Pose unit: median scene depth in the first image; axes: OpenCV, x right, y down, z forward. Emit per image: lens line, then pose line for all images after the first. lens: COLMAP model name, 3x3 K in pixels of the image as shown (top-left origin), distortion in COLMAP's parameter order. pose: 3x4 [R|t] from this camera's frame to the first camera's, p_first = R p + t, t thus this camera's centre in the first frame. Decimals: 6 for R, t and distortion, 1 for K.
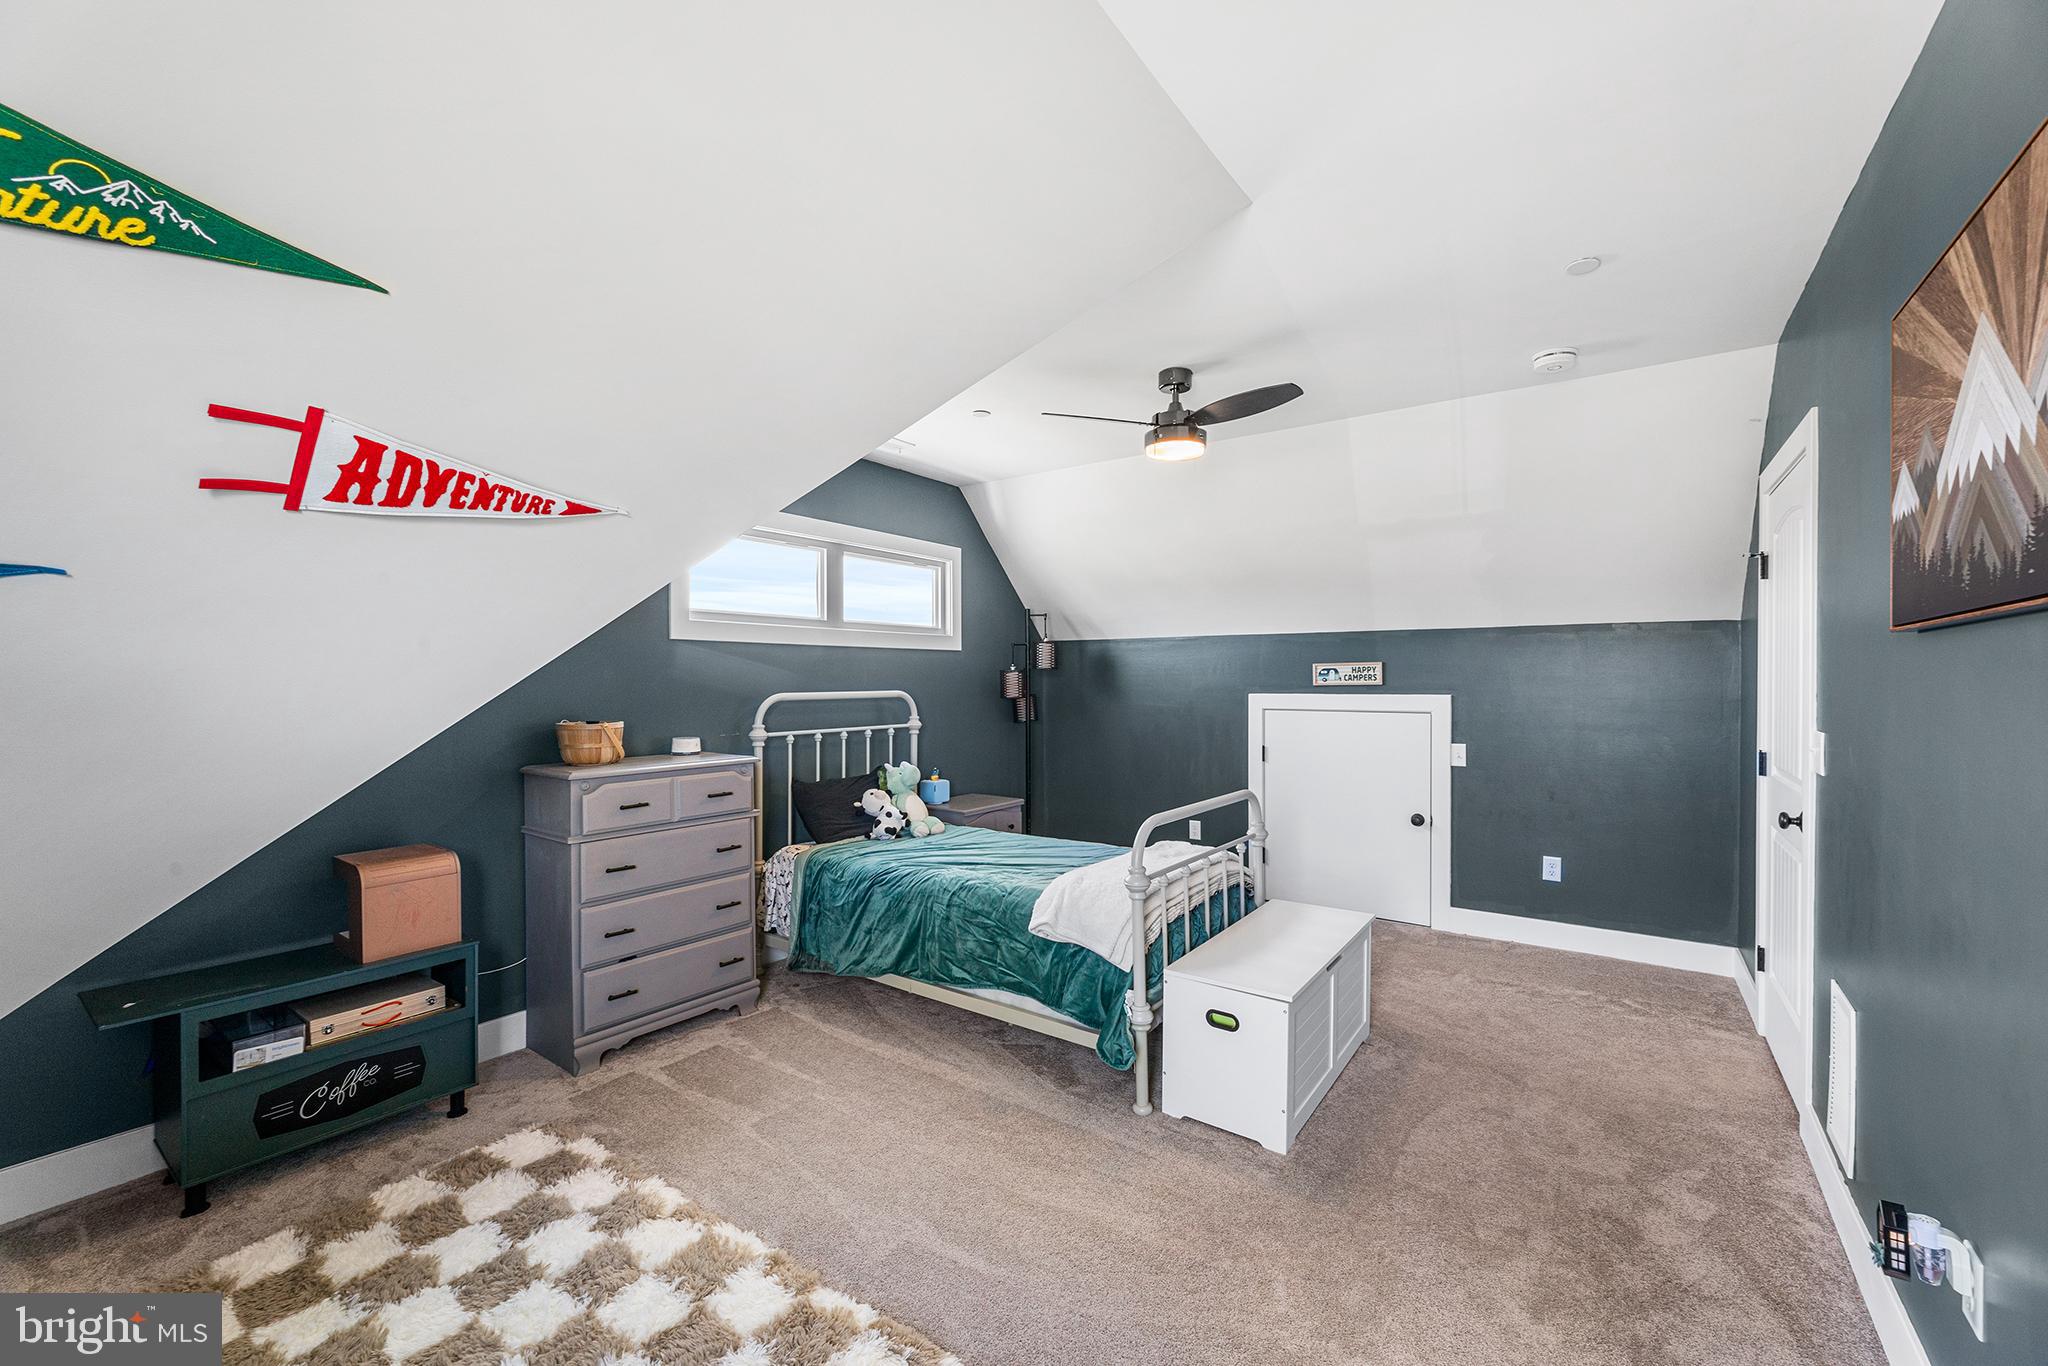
lens RADIAL K [[832.5, 0, 1017.8], [0, 832.5, 681.2], [0, 0, 1]] dist [-0.000803, -0.000225]
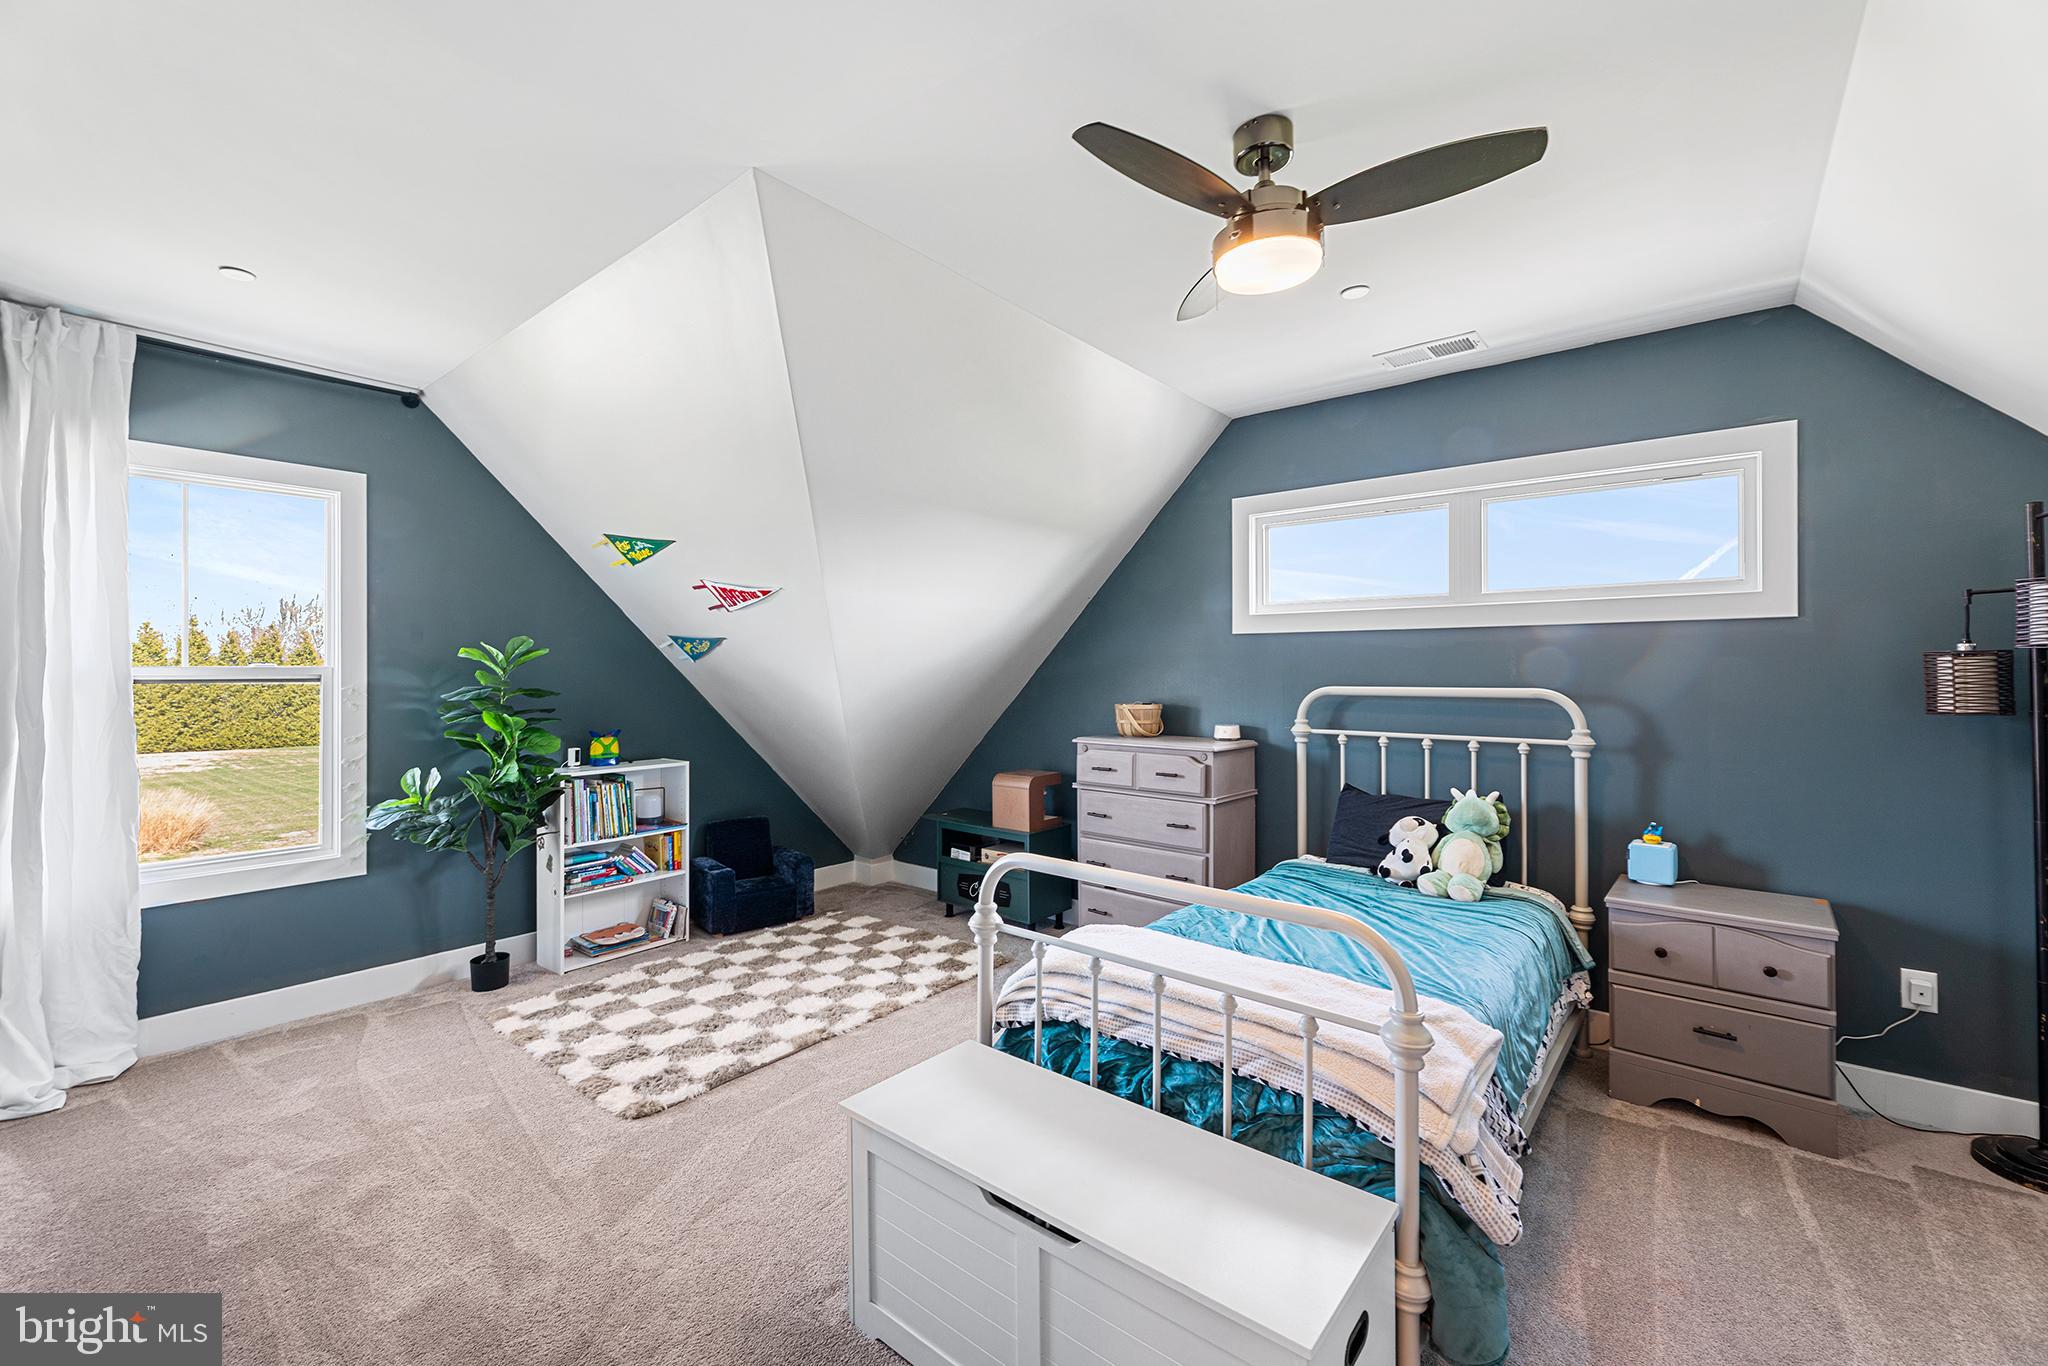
lens RADIAL K [[835.1, 0, 1022.0], [0, 835.1, 664.5], [0, 0, 1]] dist [0.000335, 0.000362]
pose [[-0.065937, -0.003766, -0.997817, 0.649522], [-0.002378, 0.999991, -0.003617, -0.005421], [0.997821, 0.002134, -0.065945, 0.738919]]
